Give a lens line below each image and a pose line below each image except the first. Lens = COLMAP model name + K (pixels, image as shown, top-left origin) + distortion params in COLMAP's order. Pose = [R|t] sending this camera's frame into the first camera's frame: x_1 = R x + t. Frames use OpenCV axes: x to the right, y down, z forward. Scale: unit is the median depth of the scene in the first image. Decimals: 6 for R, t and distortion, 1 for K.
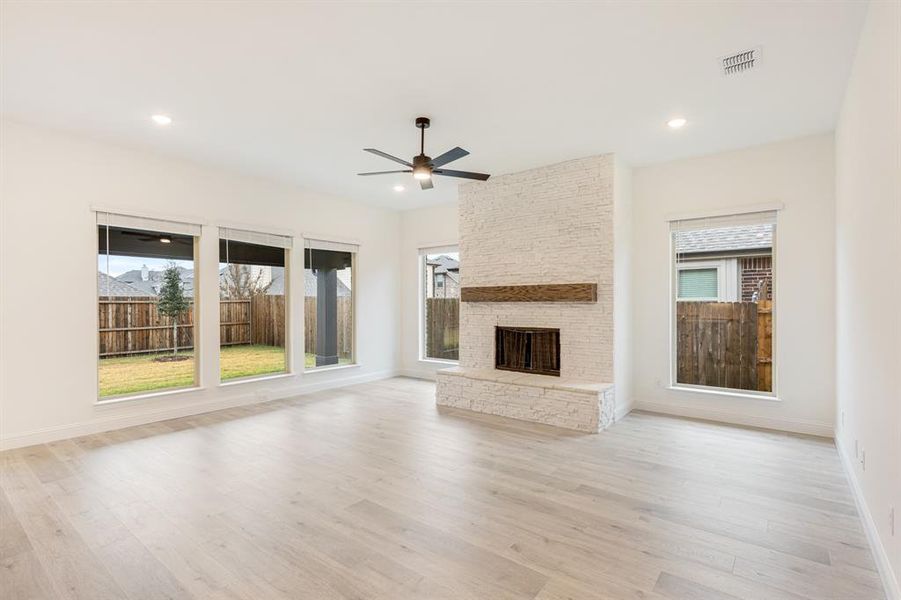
lens RADIAL K [[422.4, 0, 453.0], [0, 422.4, 303.3], [0, 0, 1]] dist [-0.001186, 0.000371]
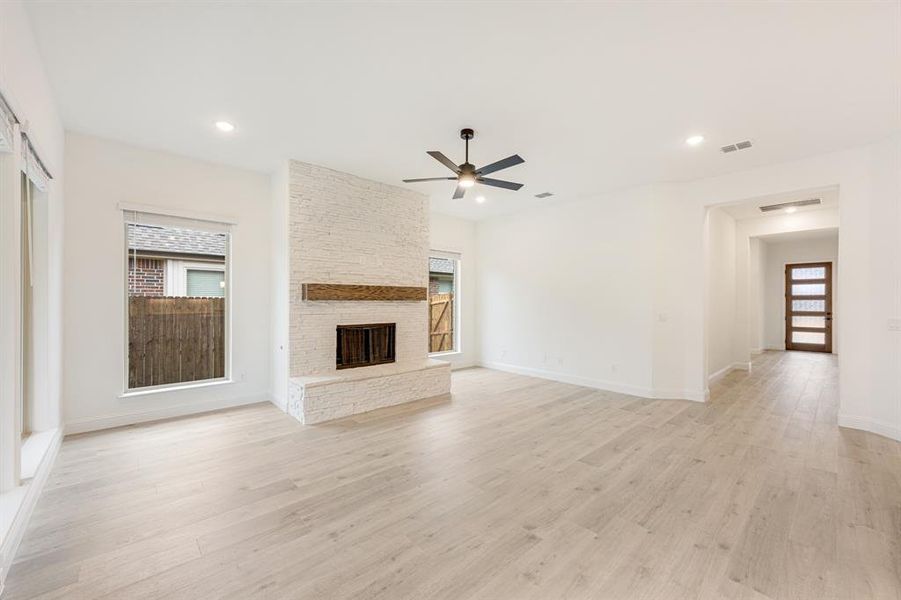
lens RADIAL K [[362.3, 0, 447.5], [0, 362.3, 301.5], [0, 0, 1]] dist [0.003545, -0.000042]
pose [[0.170406, 0.001116, 0.985373, -0.689478], [-0.003309, 0.999994, -0.000560, -0.001147], [-0.985368, -0.003165, 0.170408, 0.622785]]
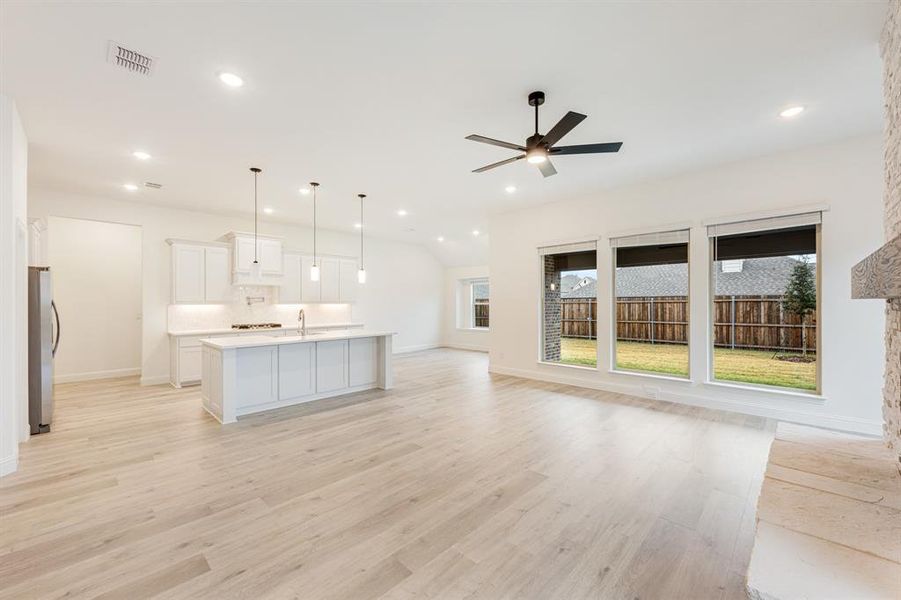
lens RADIAL K [[362.3, 0, 448.1], [0, 362.3, 301.6], [0, 0, 1]] dist [0.003545, -0.000042]
pose [[-0.113938, -0.002379, -0.993485, 0.491388], [0.005421, 0.999981, -0.003016, -0.001069], [0.993473, -0.005729, -0.113923, 0.632091]]
